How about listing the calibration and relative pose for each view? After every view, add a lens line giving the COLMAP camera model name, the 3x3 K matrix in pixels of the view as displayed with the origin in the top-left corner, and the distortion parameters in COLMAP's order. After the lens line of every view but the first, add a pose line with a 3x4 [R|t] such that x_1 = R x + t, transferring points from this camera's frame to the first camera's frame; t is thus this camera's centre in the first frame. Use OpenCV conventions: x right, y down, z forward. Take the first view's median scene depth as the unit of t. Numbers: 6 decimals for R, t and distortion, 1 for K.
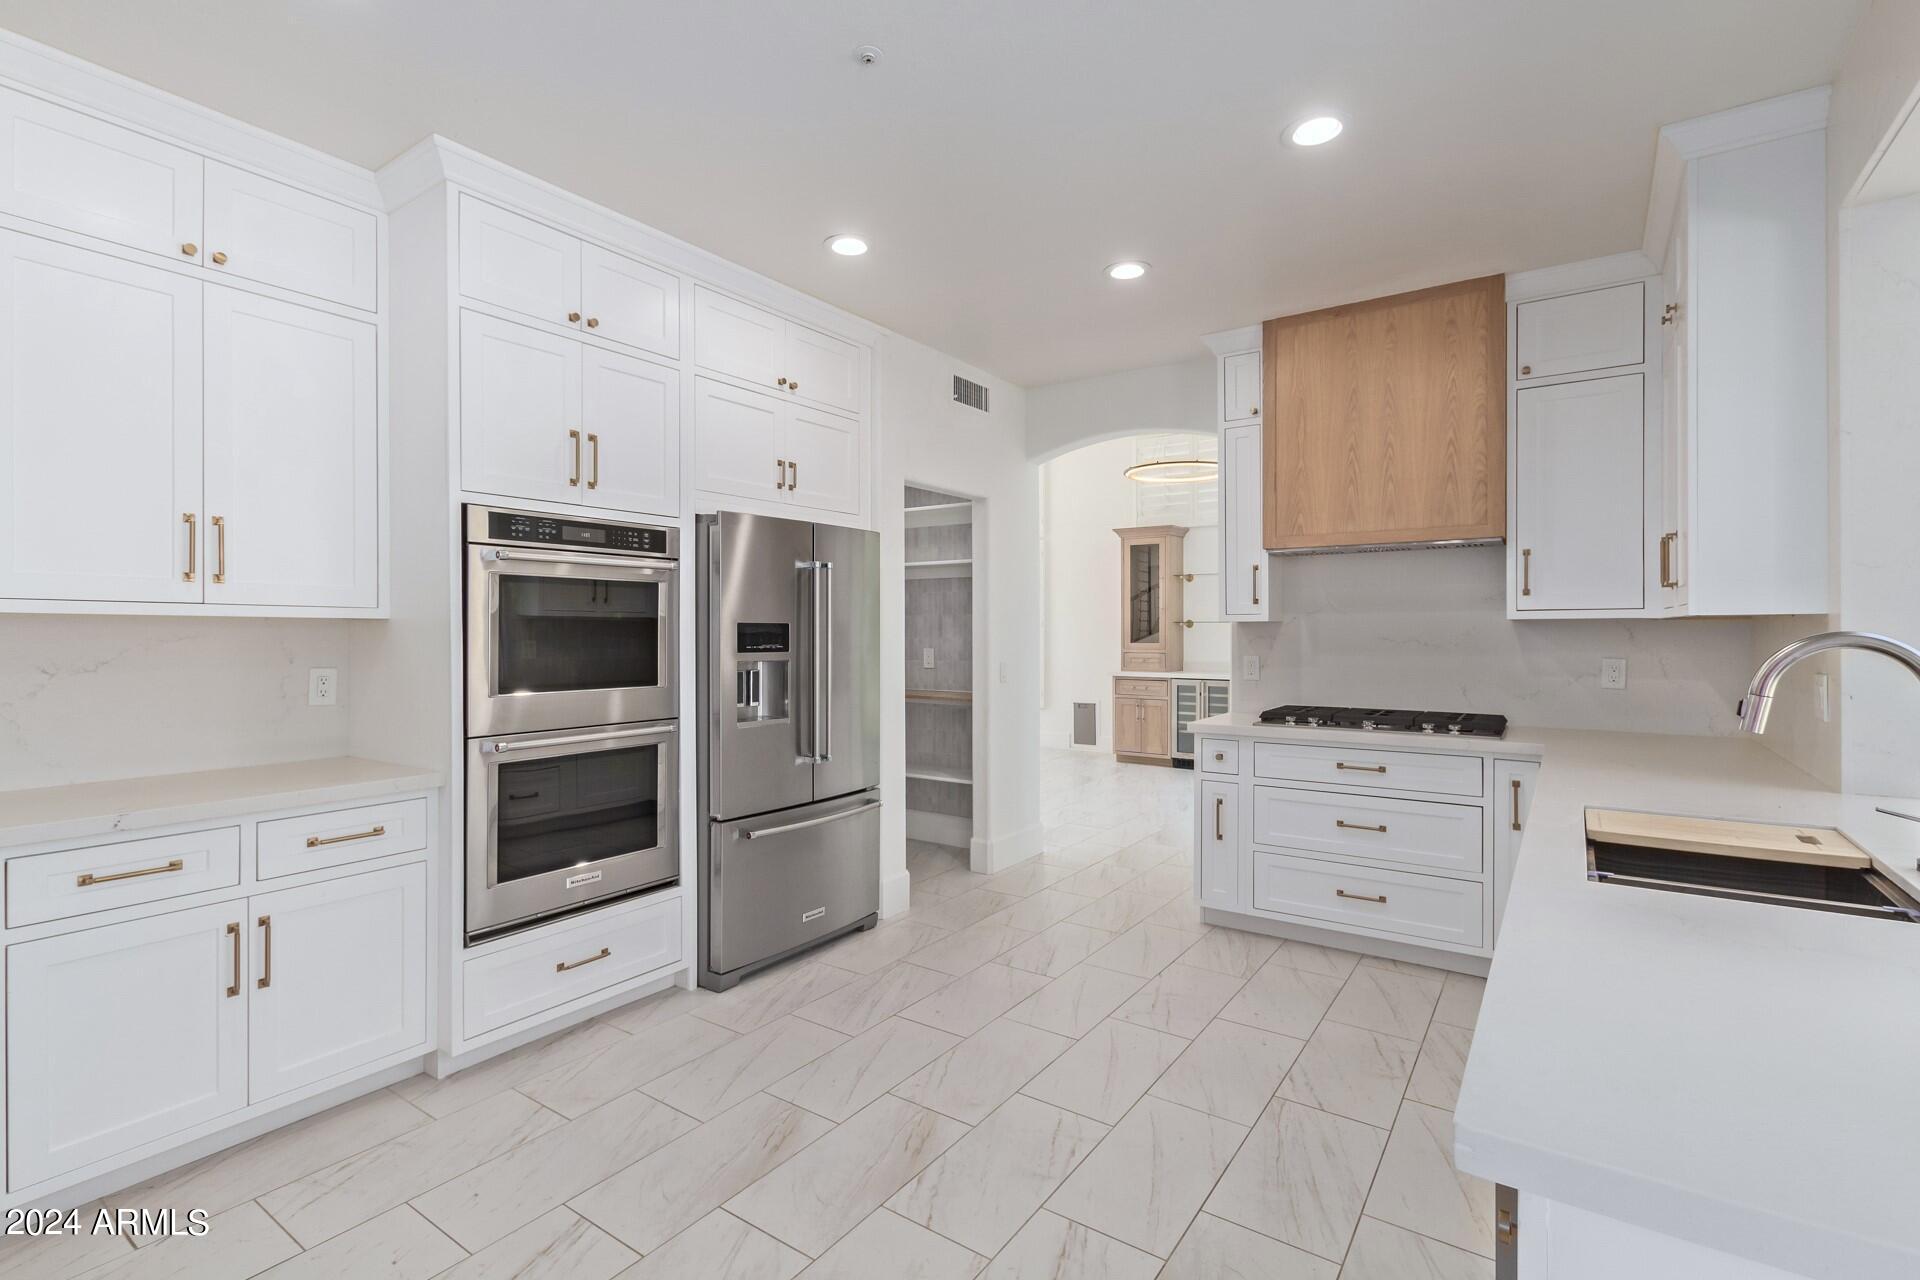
lens RADIAL K [[882.4, 0, 948.9], [0, 882.4, 634.1], [0, 0, 1]] dist [0.009162, -0.003862]
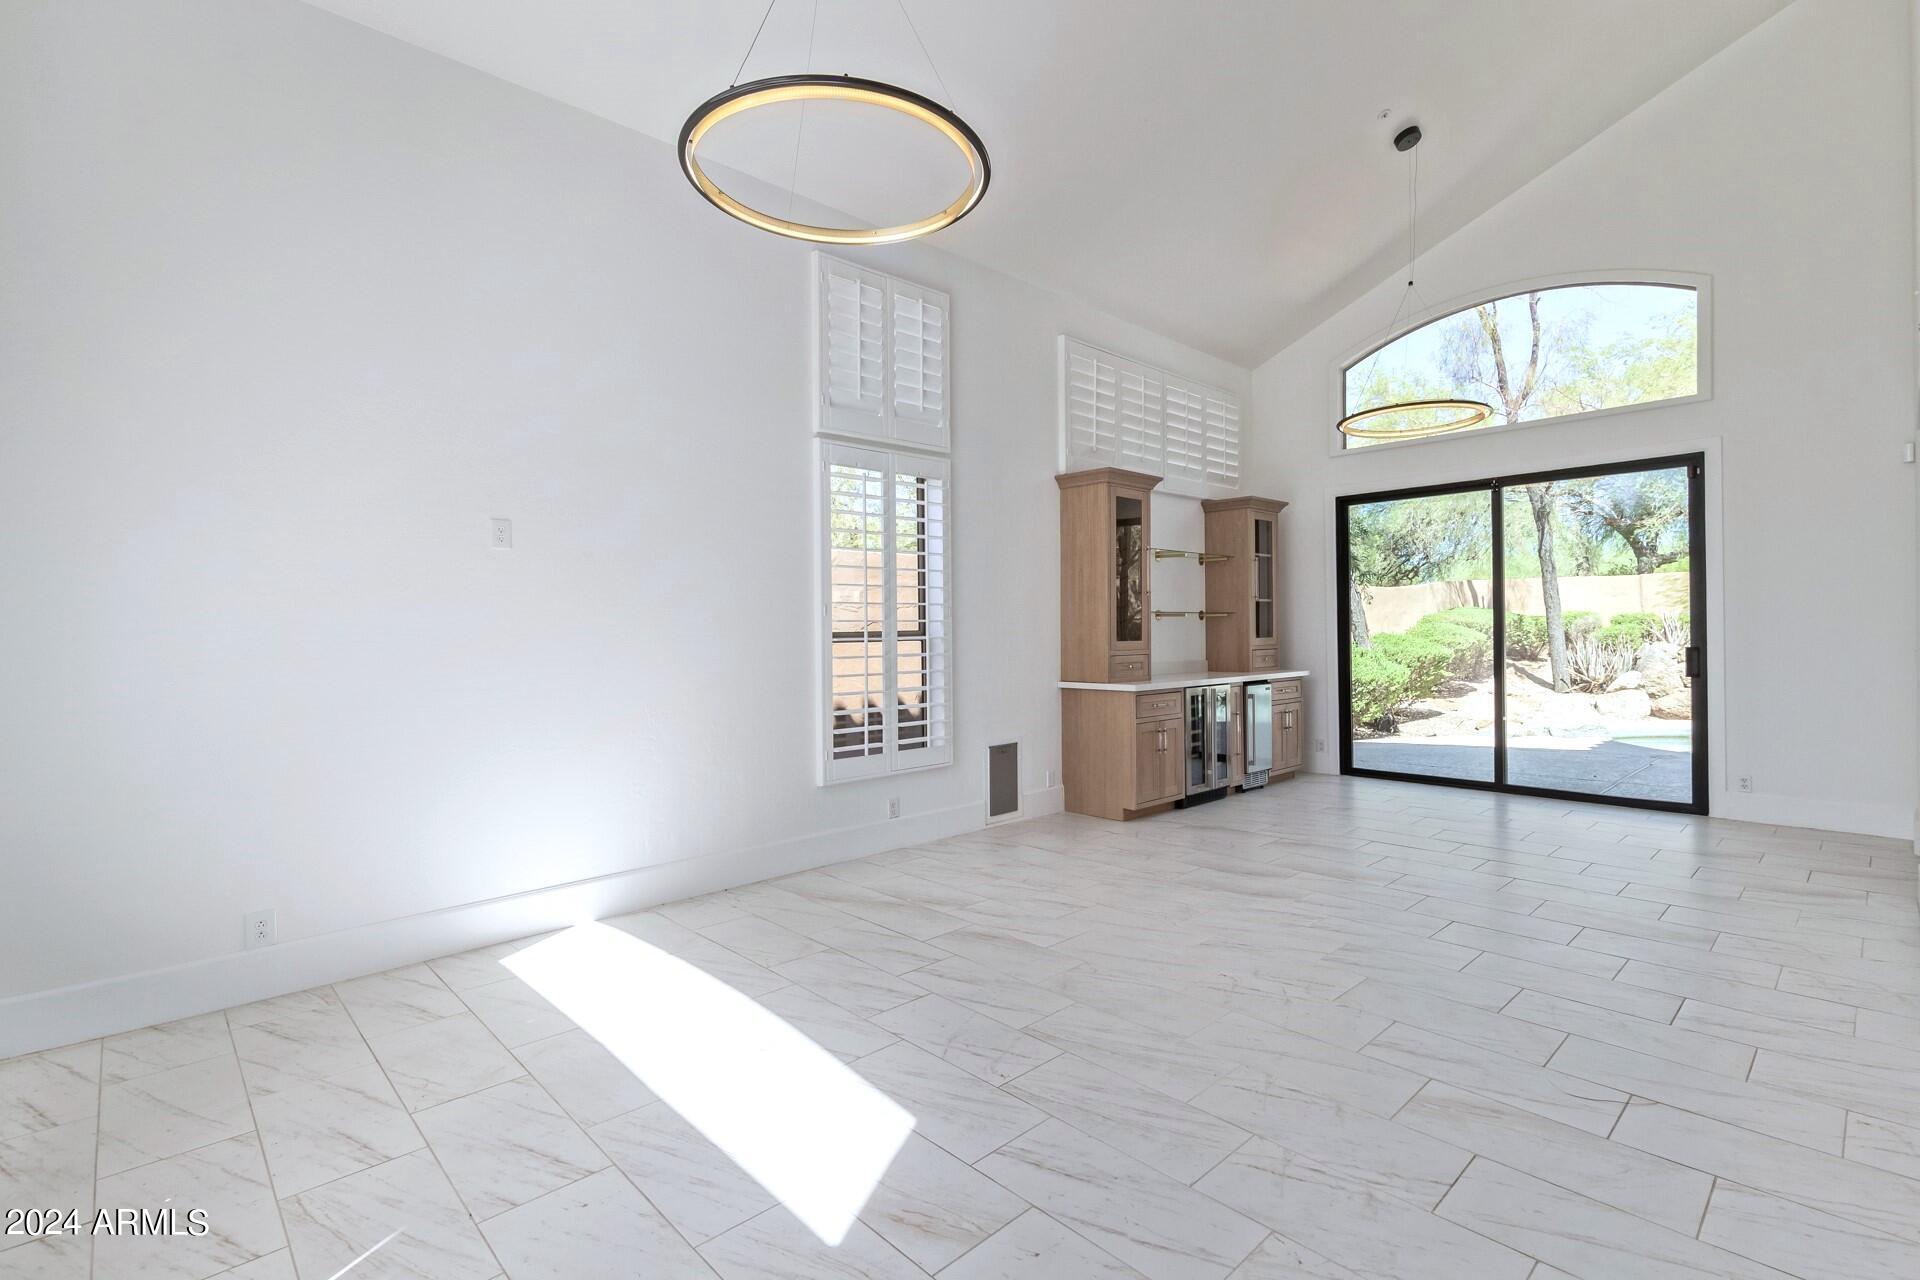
lens RADIAL K [[882.4, 0, 966.7], [0, 882.4, 630.2], [0, 0, 1]] dist [0.009162, -0.003862]
pose [[0.192178, 0.000269, 0.981360, -1.186768], [0.015307, 0.999877, -0.003272, 0.005825], [-0.981241, 0.015650, 0.192150, 2.460256]]
